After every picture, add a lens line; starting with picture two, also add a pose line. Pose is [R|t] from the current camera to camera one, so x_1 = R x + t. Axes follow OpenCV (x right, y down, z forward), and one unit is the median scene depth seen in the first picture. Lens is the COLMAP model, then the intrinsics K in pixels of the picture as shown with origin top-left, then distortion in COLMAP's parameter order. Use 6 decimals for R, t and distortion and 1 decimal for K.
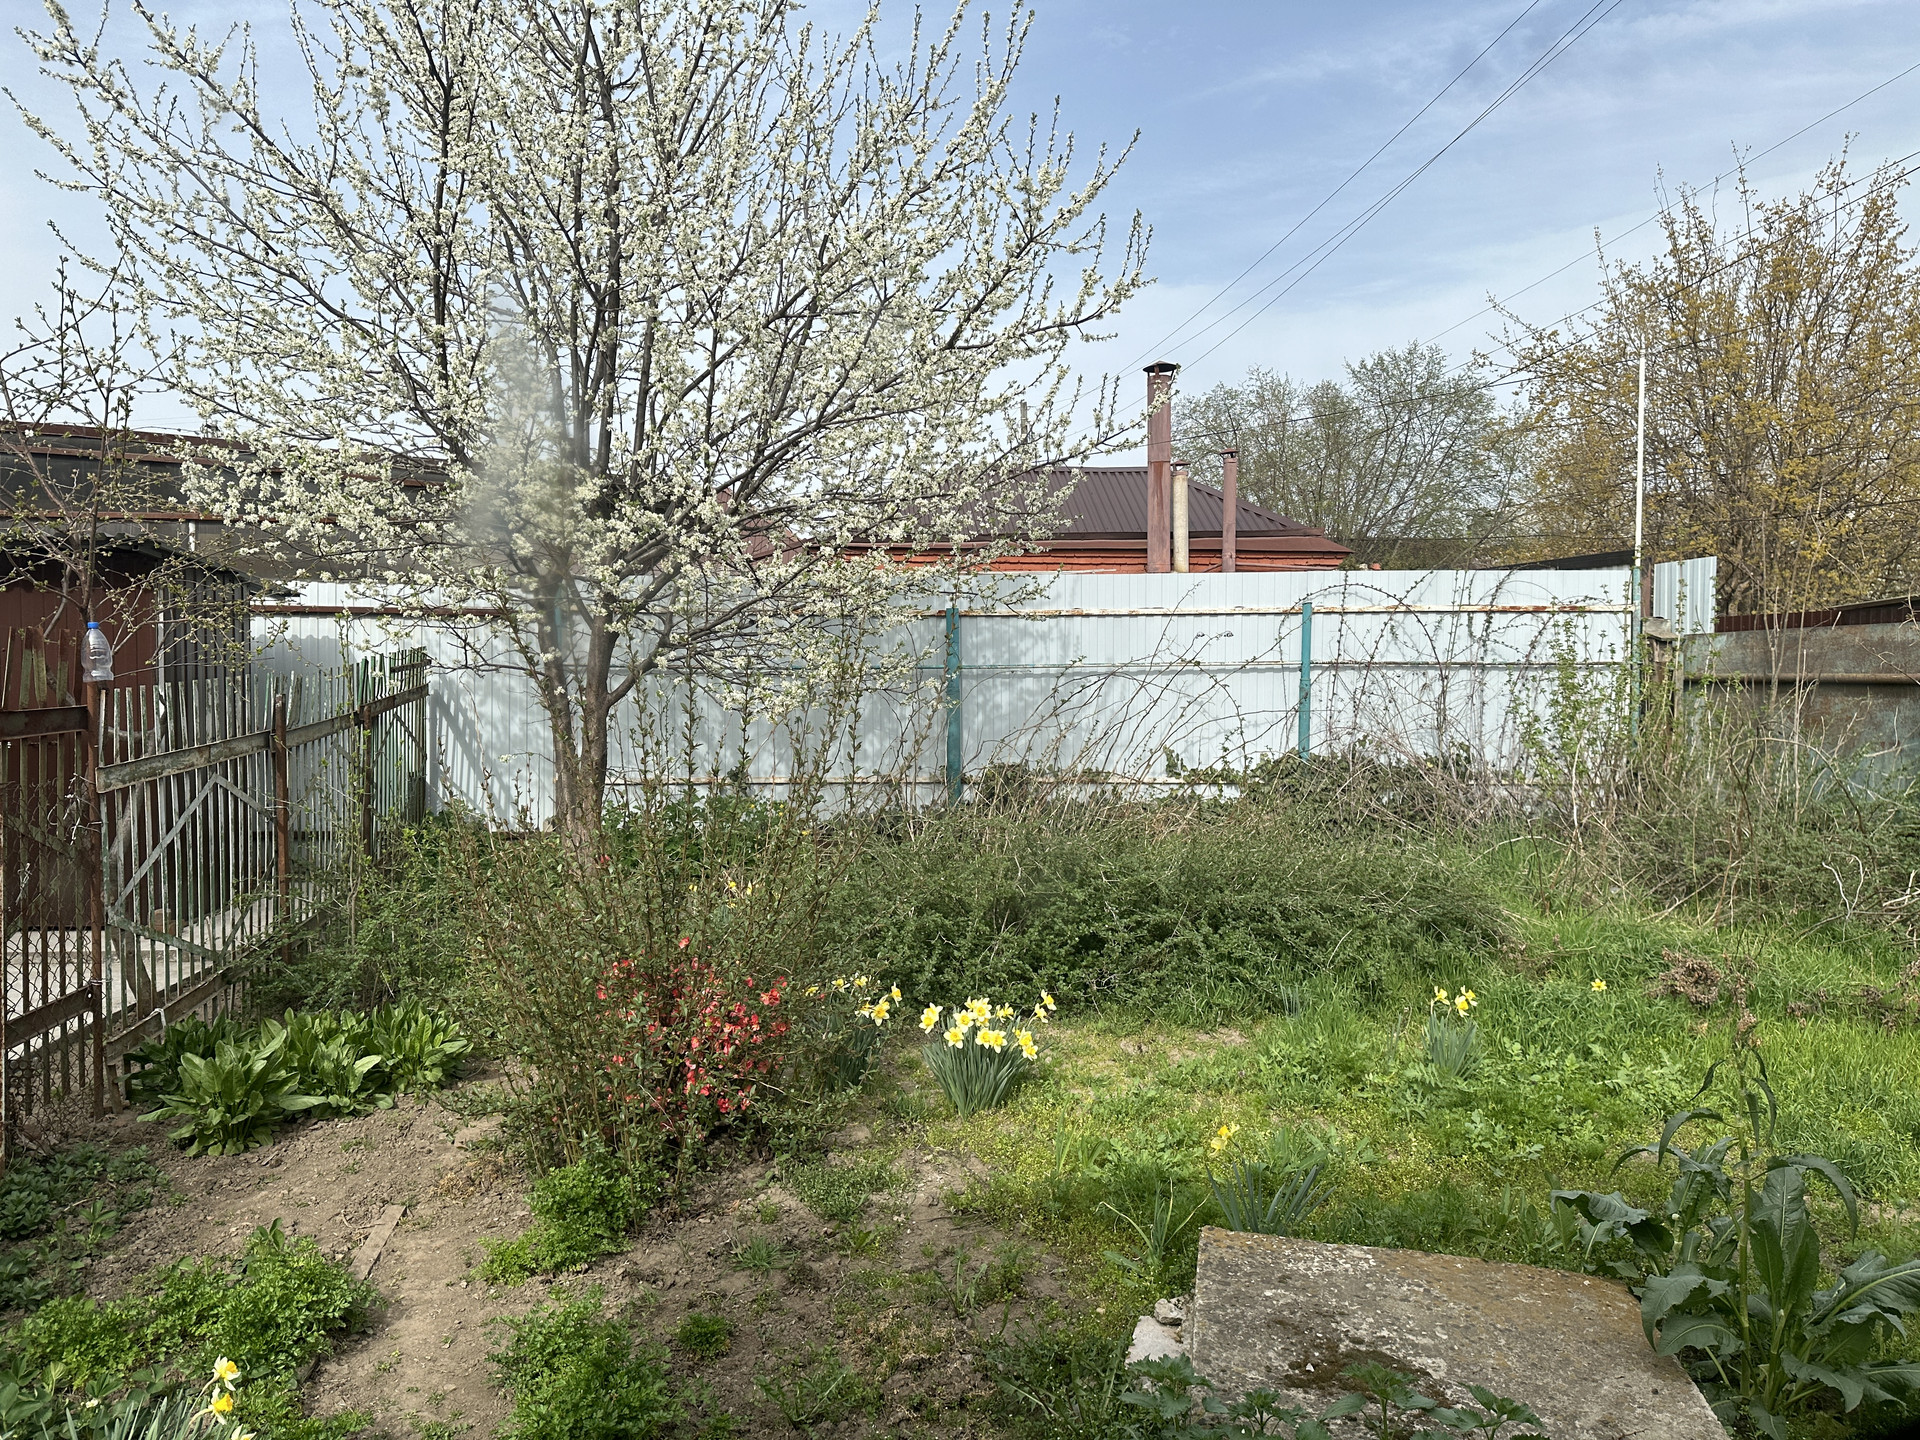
lens RADIAL K [[1349.4, 0, 959.6], [0, 1349.4, 718.8], [0, 0, 1]] dist [-0.002838, -0.000694]
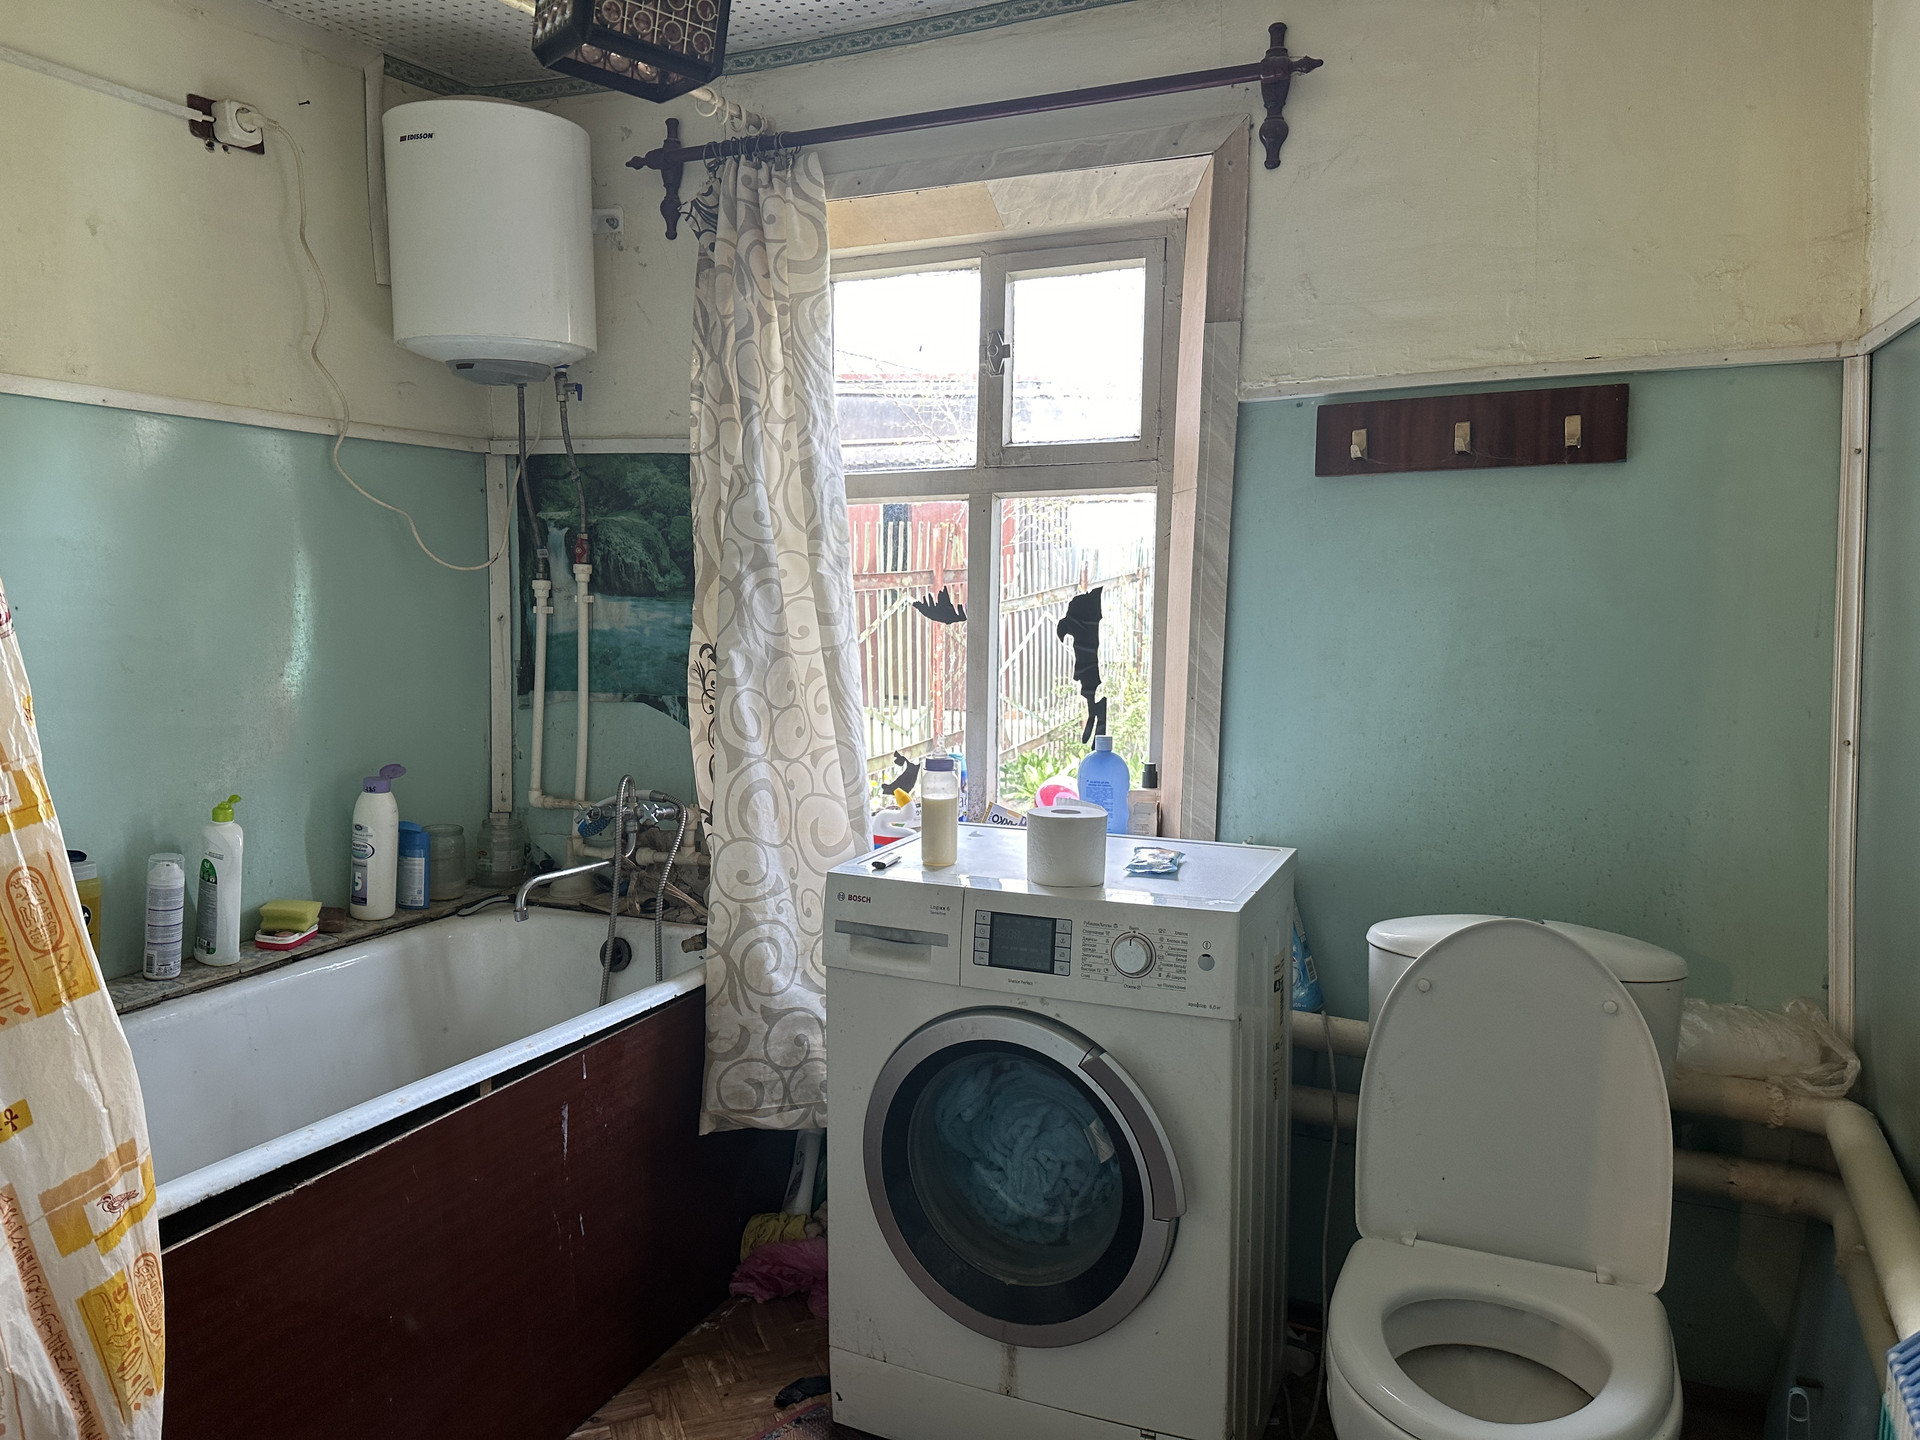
lens RADIAL K [[1349.4, 0, 962.2], [0, 1349.4, 719.9], [0, 0, 1]] dist [-0.002838, -0.000694]
pose [[0.842736, 0.059804, -0.534995, 0.233274], [-0.012352, 0.995697, 0.091846, 0.024447], [0.538185, -0.070794, 0.839848, -0.415864]]
